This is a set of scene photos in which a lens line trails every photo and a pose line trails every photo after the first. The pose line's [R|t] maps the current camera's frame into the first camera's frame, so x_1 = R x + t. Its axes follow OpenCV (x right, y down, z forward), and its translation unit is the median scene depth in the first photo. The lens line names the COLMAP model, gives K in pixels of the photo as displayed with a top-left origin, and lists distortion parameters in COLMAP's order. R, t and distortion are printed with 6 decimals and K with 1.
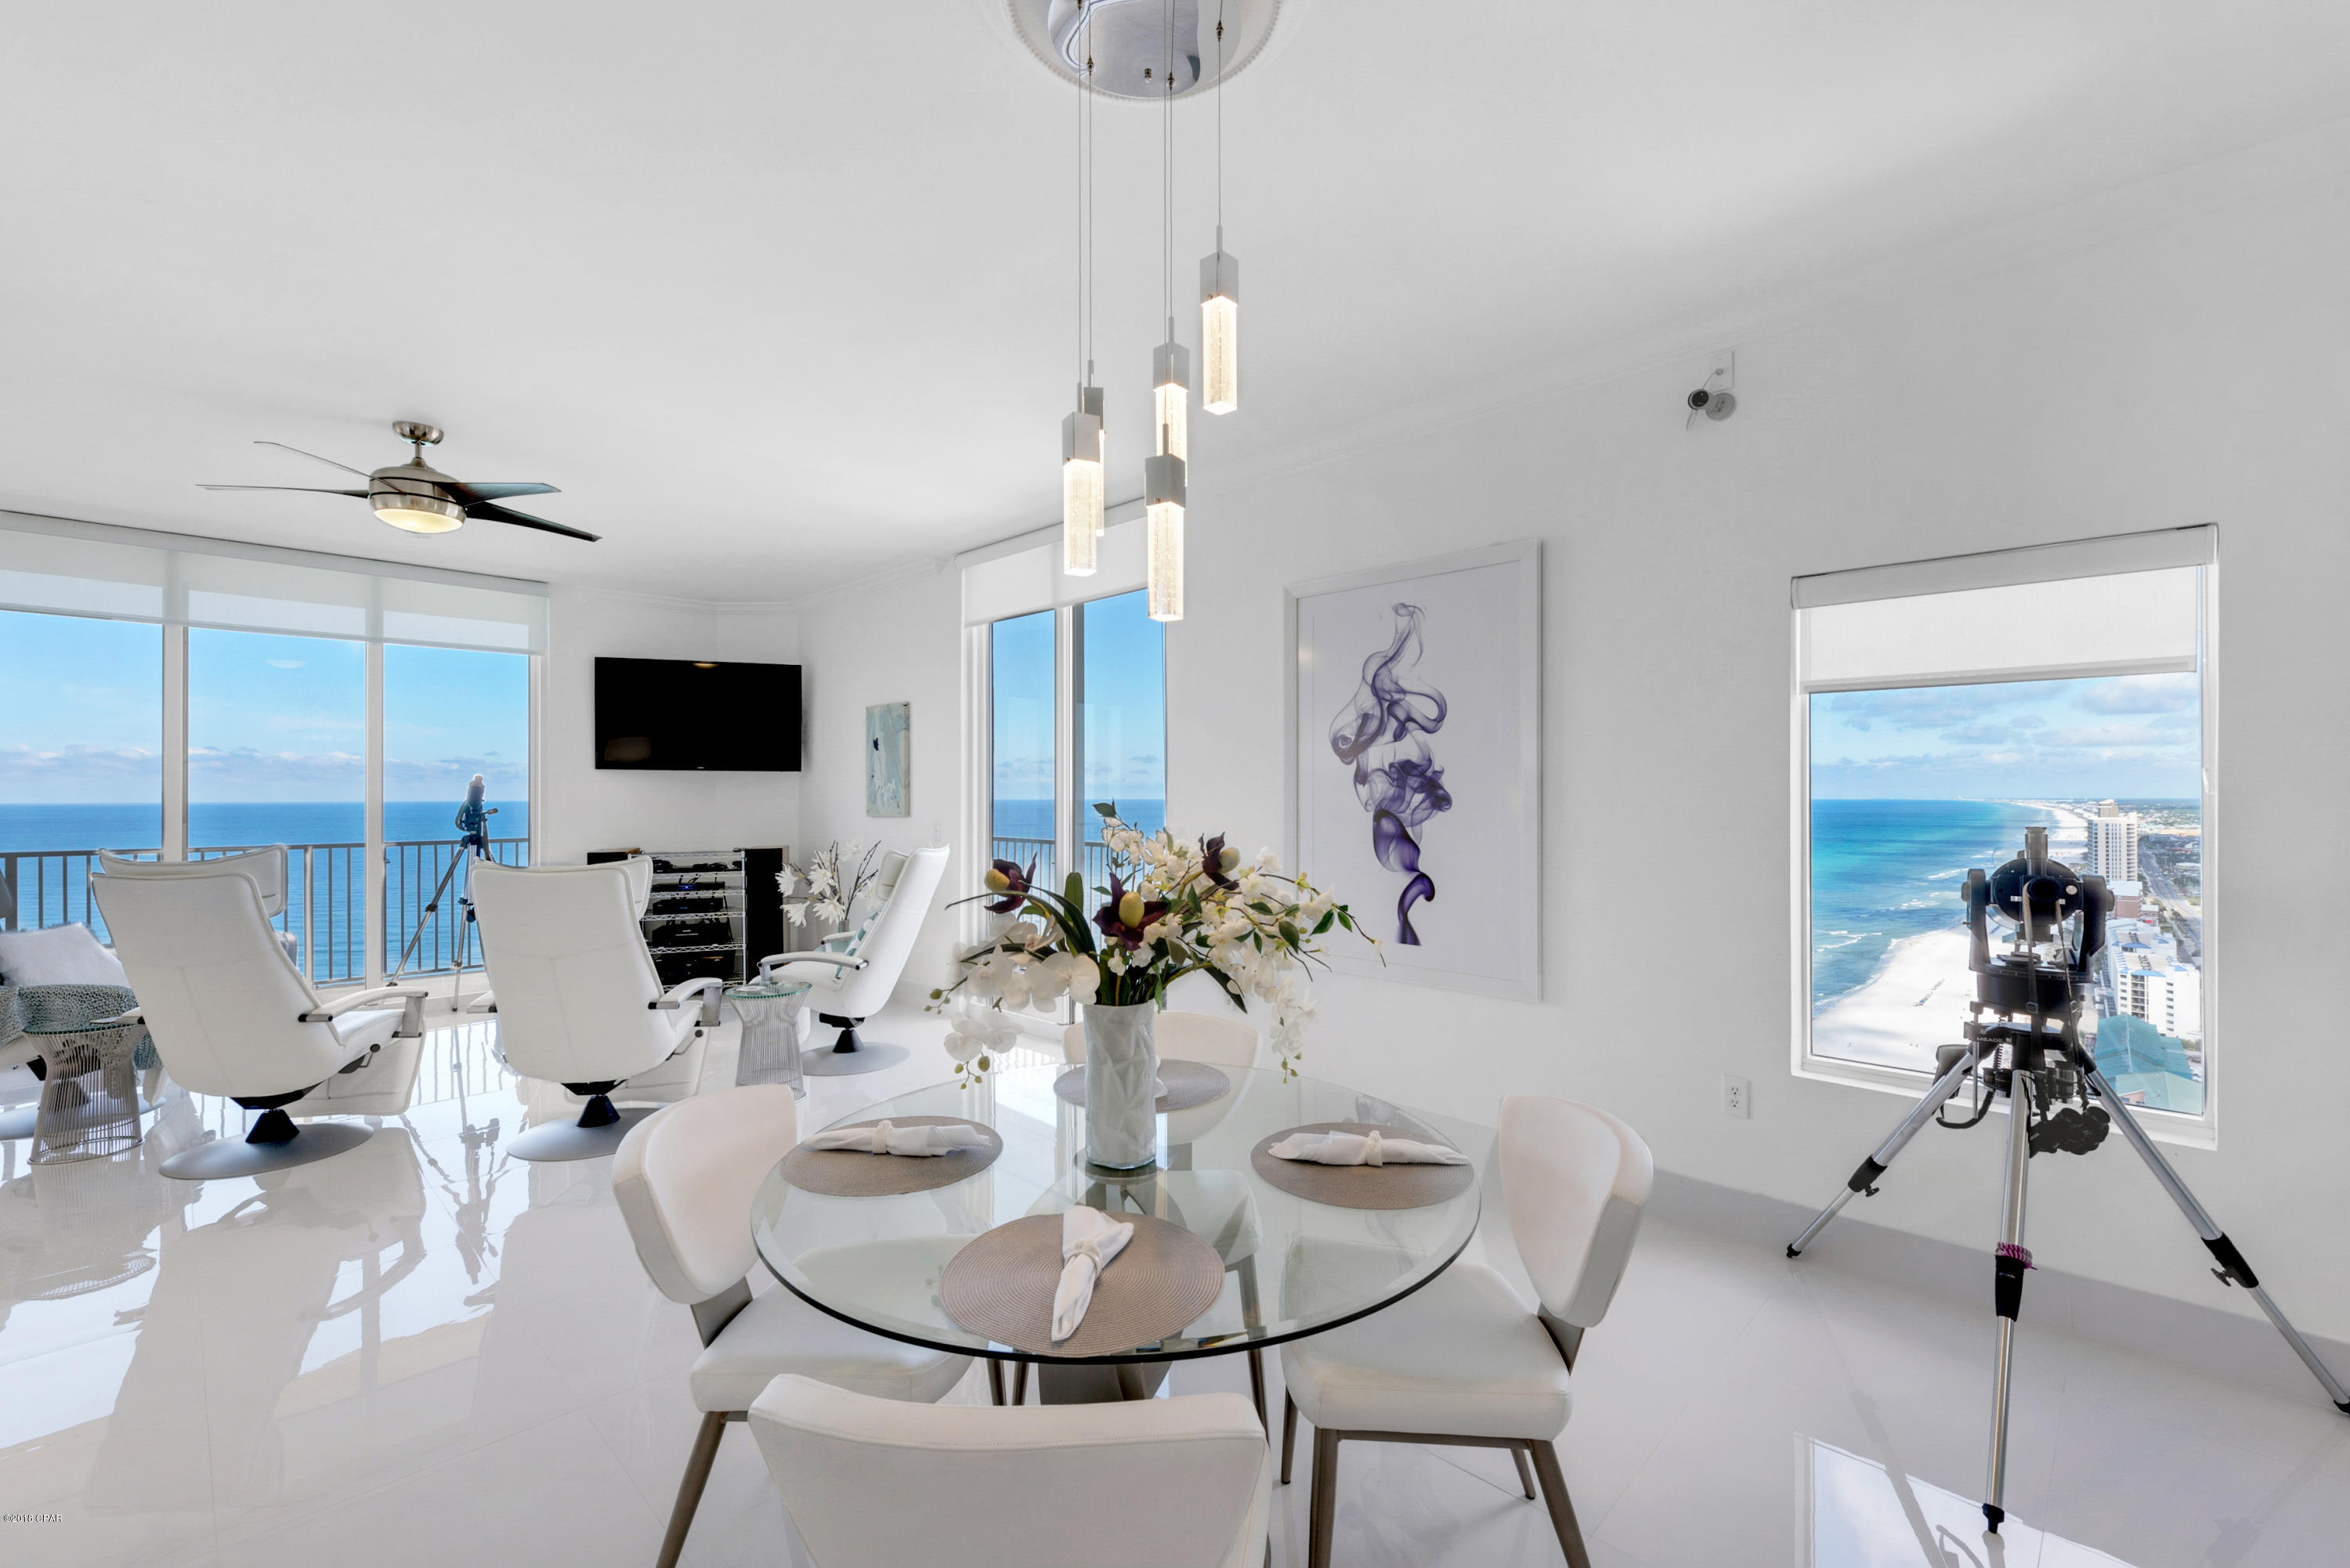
lens RADIAL K [[988.7, 0, 1174.2], [0, 988.7, 788.3], [0, 0, 1]] dist [0.008343, -0.000370]
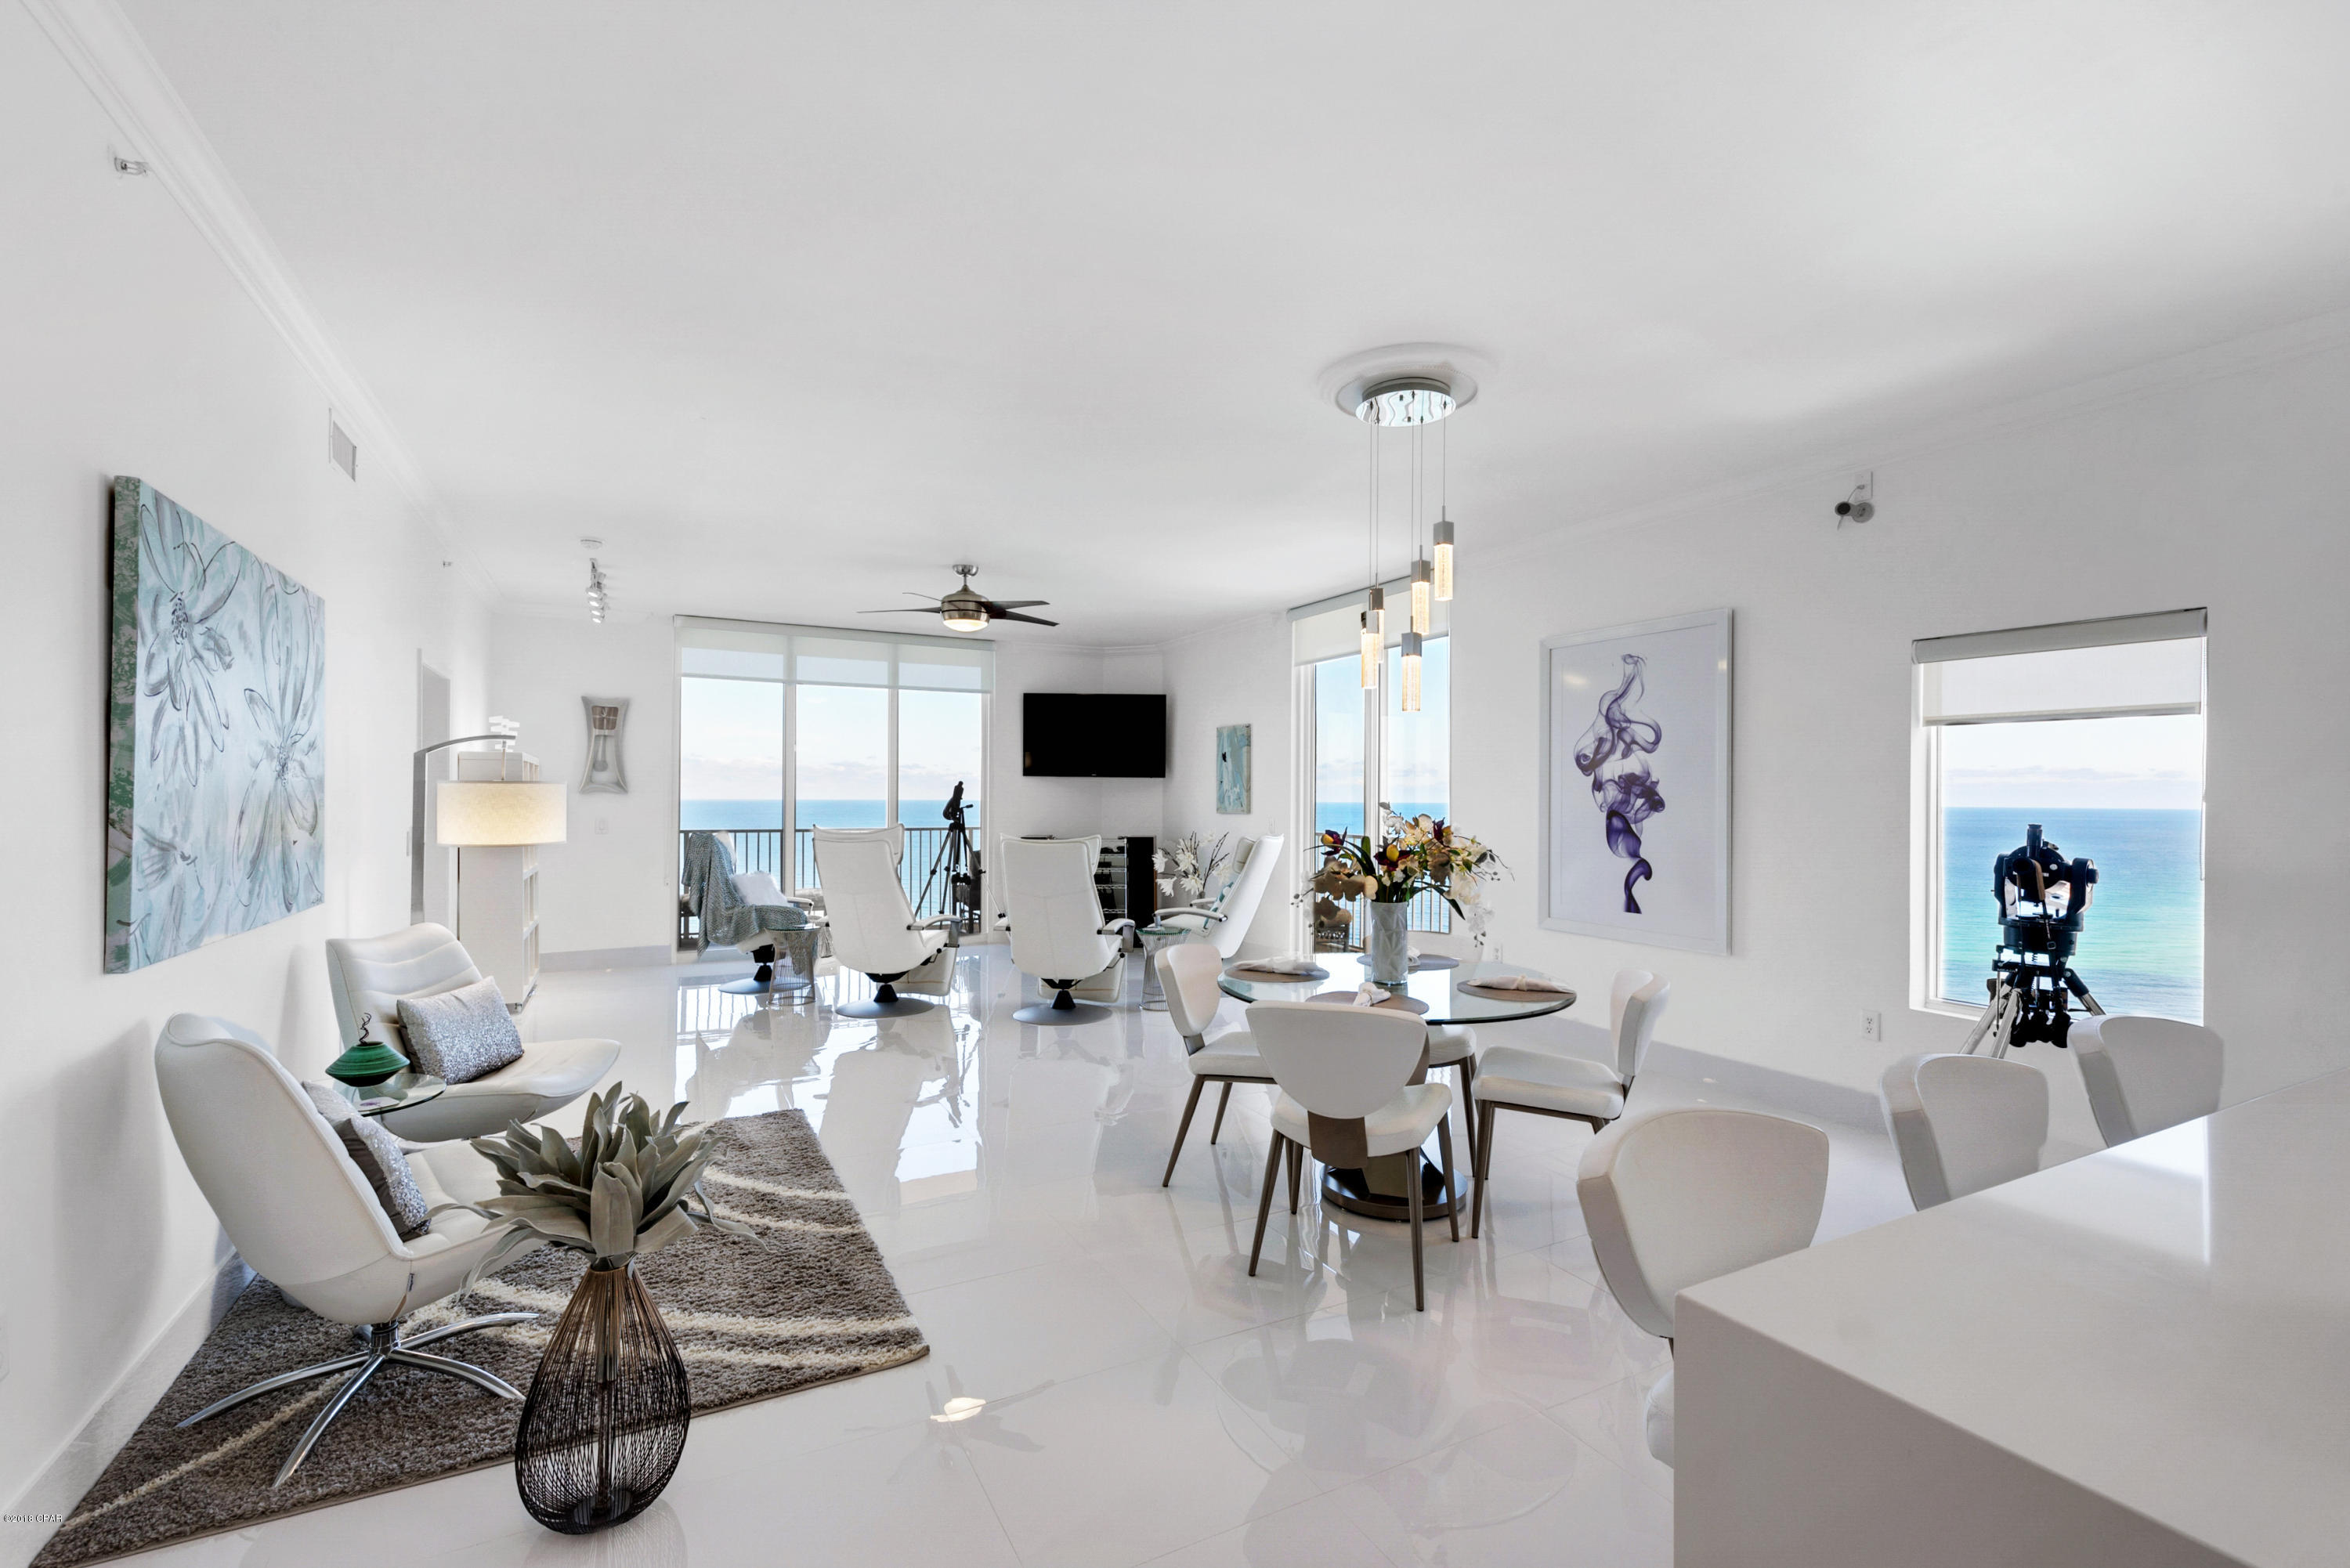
lens RADIAL K [[1021.8, 0, 1172.0], [0, 1021.8, 791.1], [0, 0, 1]] dist [0.003478, -0.000288]
pose [[0.951294, 0.005250, -0.308239, 0.070043], [-0.005089, 0.999986, 0.001325, -0.003140], [0.308242, 0.000308, 0.951308, -0.470462]]
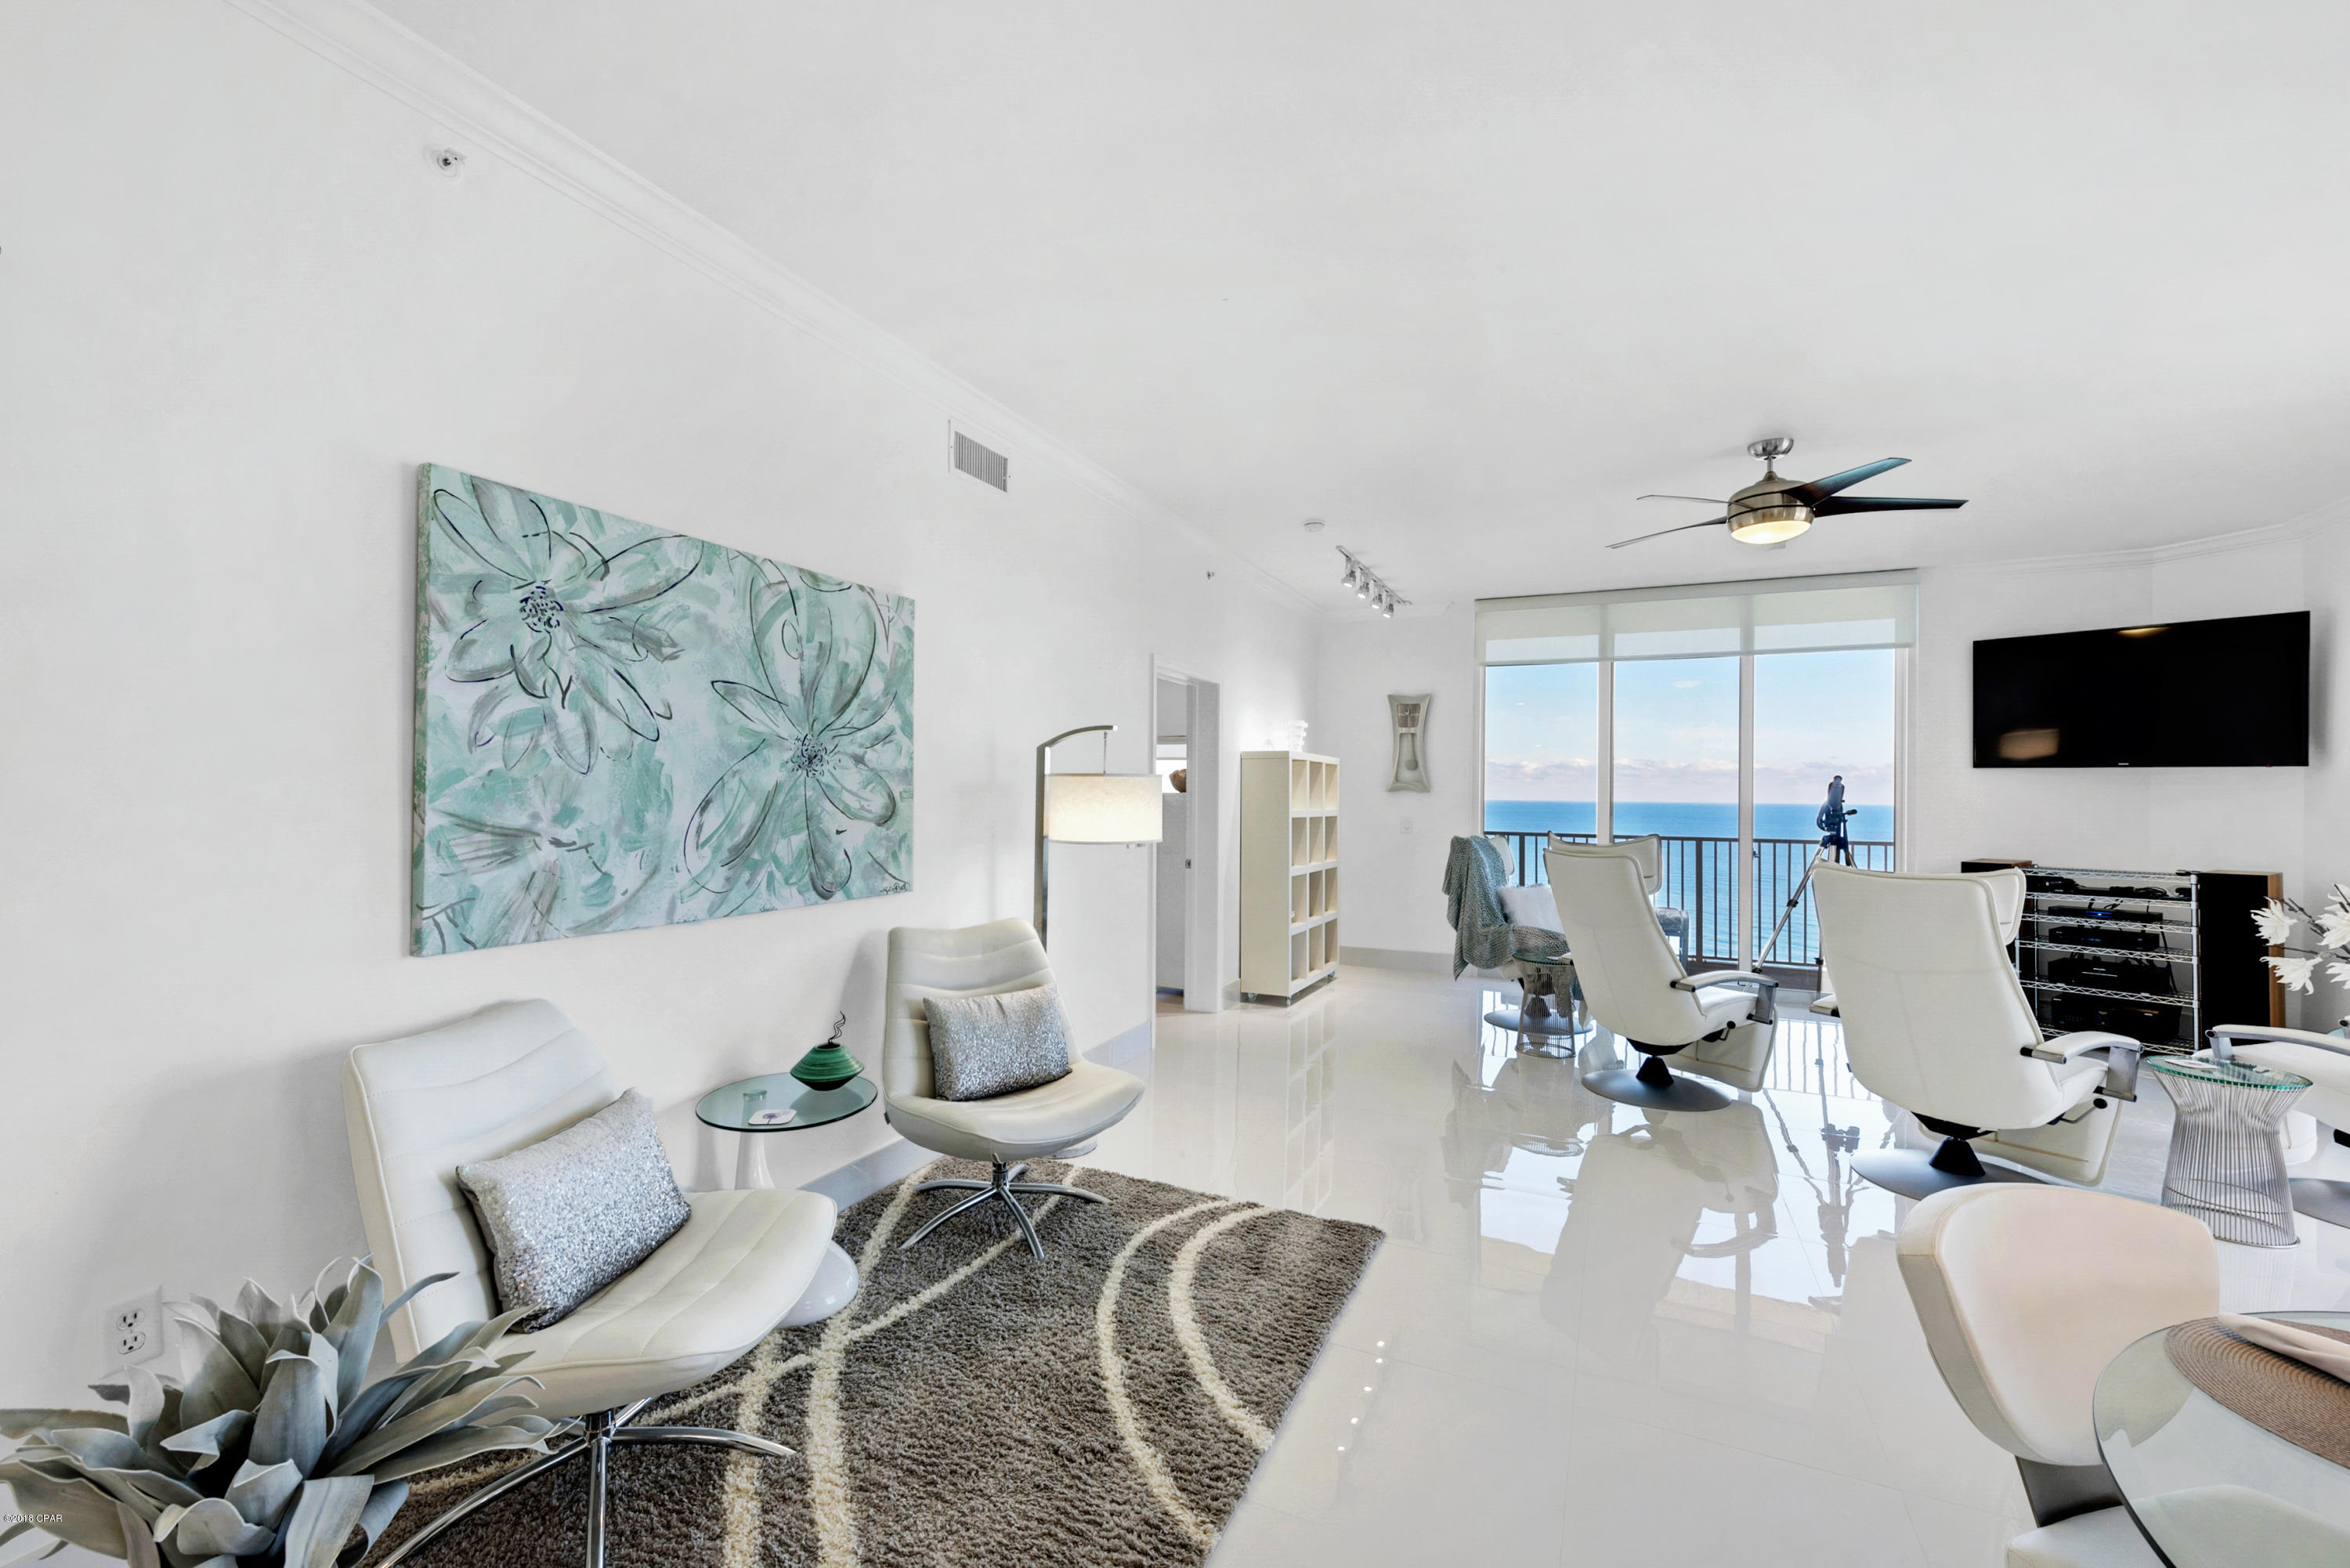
lens RADIAL K [[974.2, 0, 1166.8], [0, 974.2, 787.1], [0, 0, 1]] dist [0.015711, -0.005992]
pose [[0.332734, 0.000419, -0.943021, 0.003854], [-0.005058, 0.999986, -0.001341, 0.004721], [0.943007, 0.005216, 0.332731, 0.056688]]
